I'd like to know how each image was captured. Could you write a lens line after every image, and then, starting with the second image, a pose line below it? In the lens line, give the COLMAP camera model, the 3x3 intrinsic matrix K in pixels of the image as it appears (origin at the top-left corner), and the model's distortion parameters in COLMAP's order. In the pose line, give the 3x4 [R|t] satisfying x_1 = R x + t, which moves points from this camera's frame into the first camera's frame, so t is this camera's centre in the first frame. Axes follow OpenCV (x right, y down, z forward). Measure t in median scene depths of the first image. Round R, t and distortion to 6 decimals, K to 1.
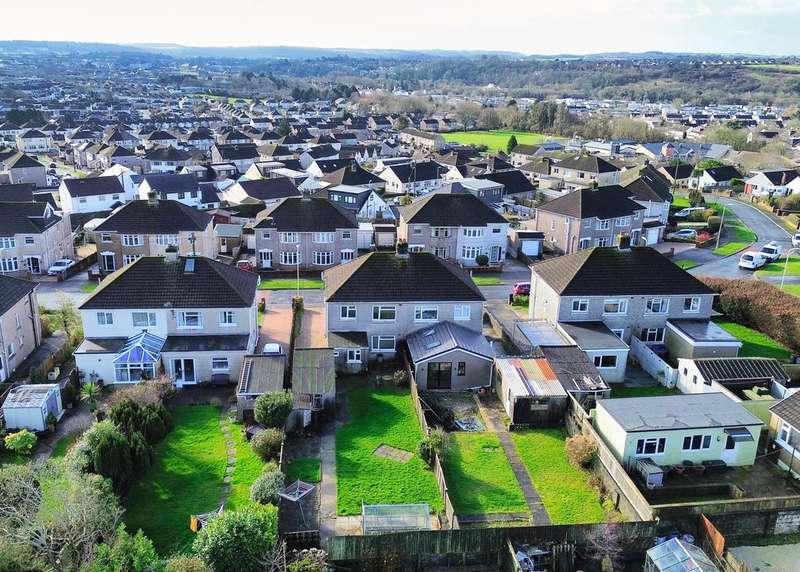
lens RADIAL K [[643.1, 0, 372.9], [0, 643.1, 286.4], [0, 0, 1]] dist [0.100502, -0.144542]
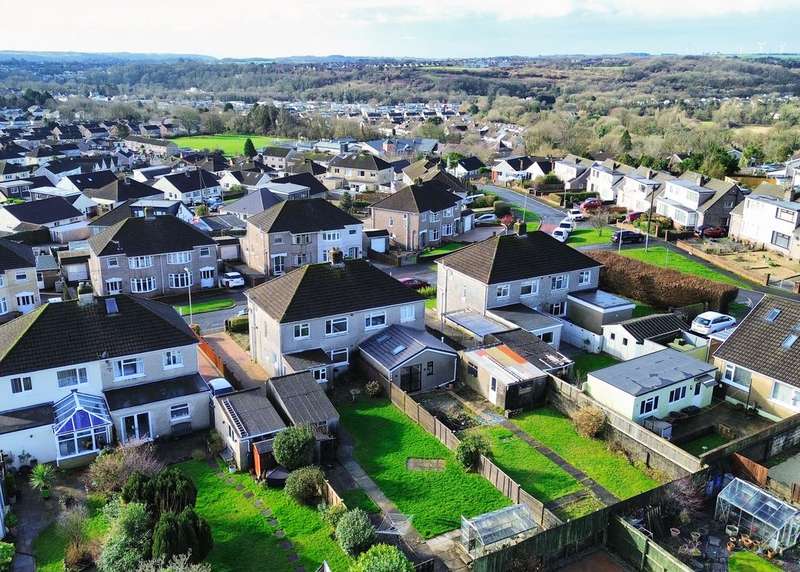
lens RADIAL K [[643.1, 0, 372.9], [0, 643.1, 286.4], [0, 0, 1]] dist [0.100502, -0.144542]
pose [[0.928840, -0.130959, 0.346563, -0.269100], [0.133018, 0.990951, 0.017954, -0.028584], [-0.345779, 0.029423, 0.937855, 0.078446]]
